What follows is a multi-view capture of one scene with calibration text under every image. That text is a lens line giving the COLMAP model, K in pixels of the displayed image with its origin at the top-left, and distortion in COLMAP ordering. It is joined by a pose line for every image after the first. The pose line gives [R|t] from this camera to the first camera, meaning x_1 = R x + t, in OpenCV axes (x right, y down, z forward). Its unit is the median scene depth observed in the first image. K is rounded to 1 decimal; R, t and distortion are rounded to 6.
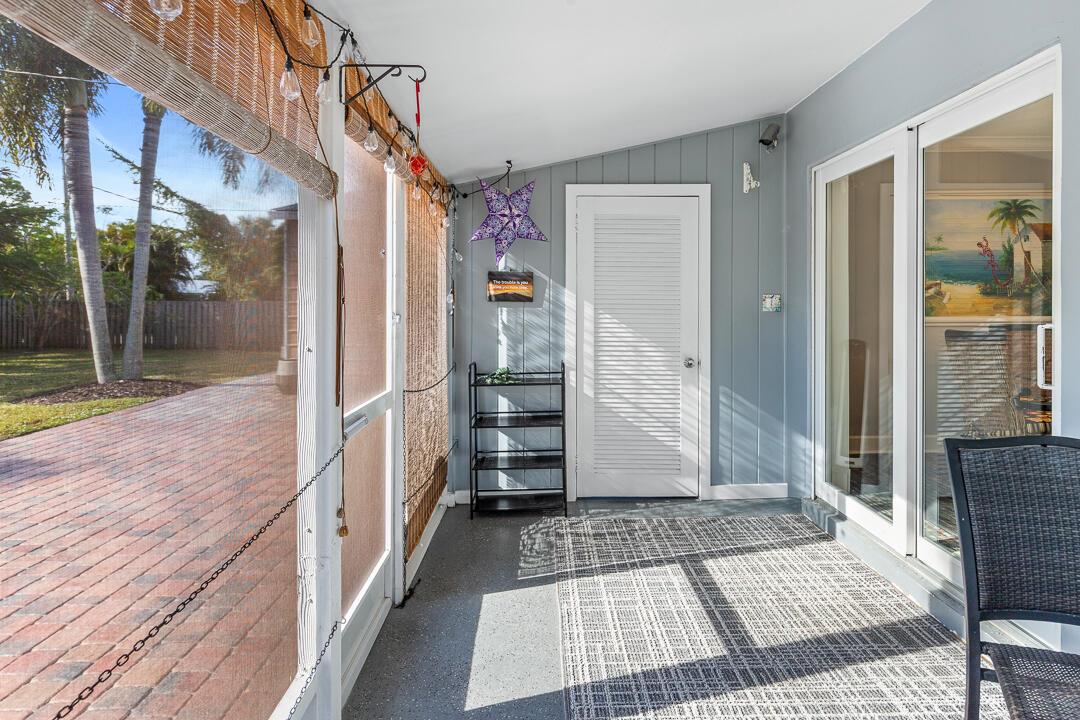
lens RADIAL K [[620.5, 0, 542.3], [0, 620.5, 303.7], [0, 0, 1]] dist [0.003005, 0.002077]
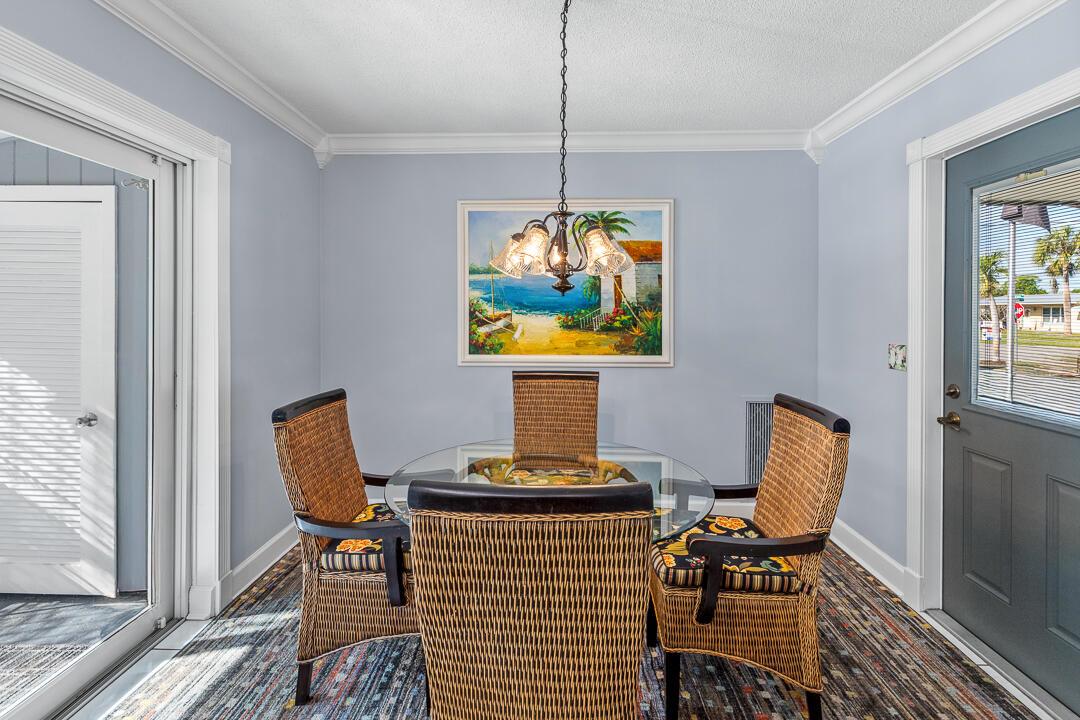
lens RADIAL K [[499.7, 0, 539.9], [0, 499.7, 308.3], [0, 0, 1]] dist [0.001880, 0.000016]
pose [[0.999112, 0.007525, -0.041464, 0.705888], [-0.008051, 0.999889, -0.012545, -0.032315], [0.041365, 0.012867, 0.999061, 0.347667]]
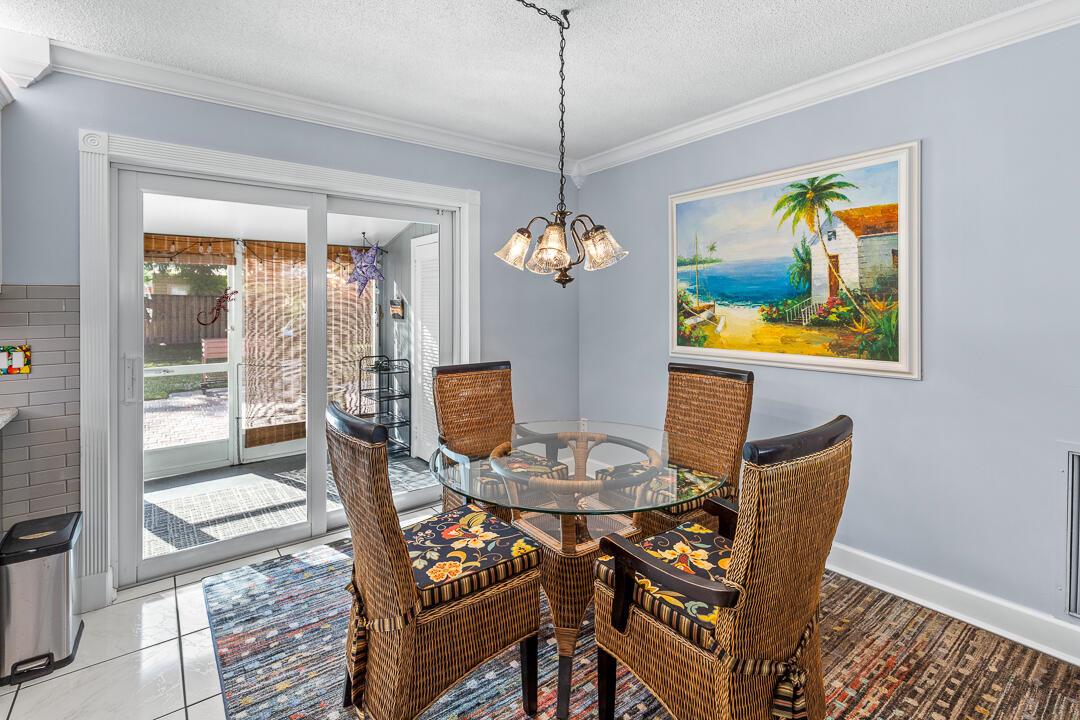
lens RADIAL K [[499.7, 0, 539.9], [0, 499.7, 308.3], [0, 0, 1]] dist [0.001880, 0.000016]
pose [[0.602305, 0.007430, -0.798232, 1.007433], [-0.003983, 0.999972, 0.006302, -0.032264], [0.798256, -0.000617, 0.602318, 0.452605]]
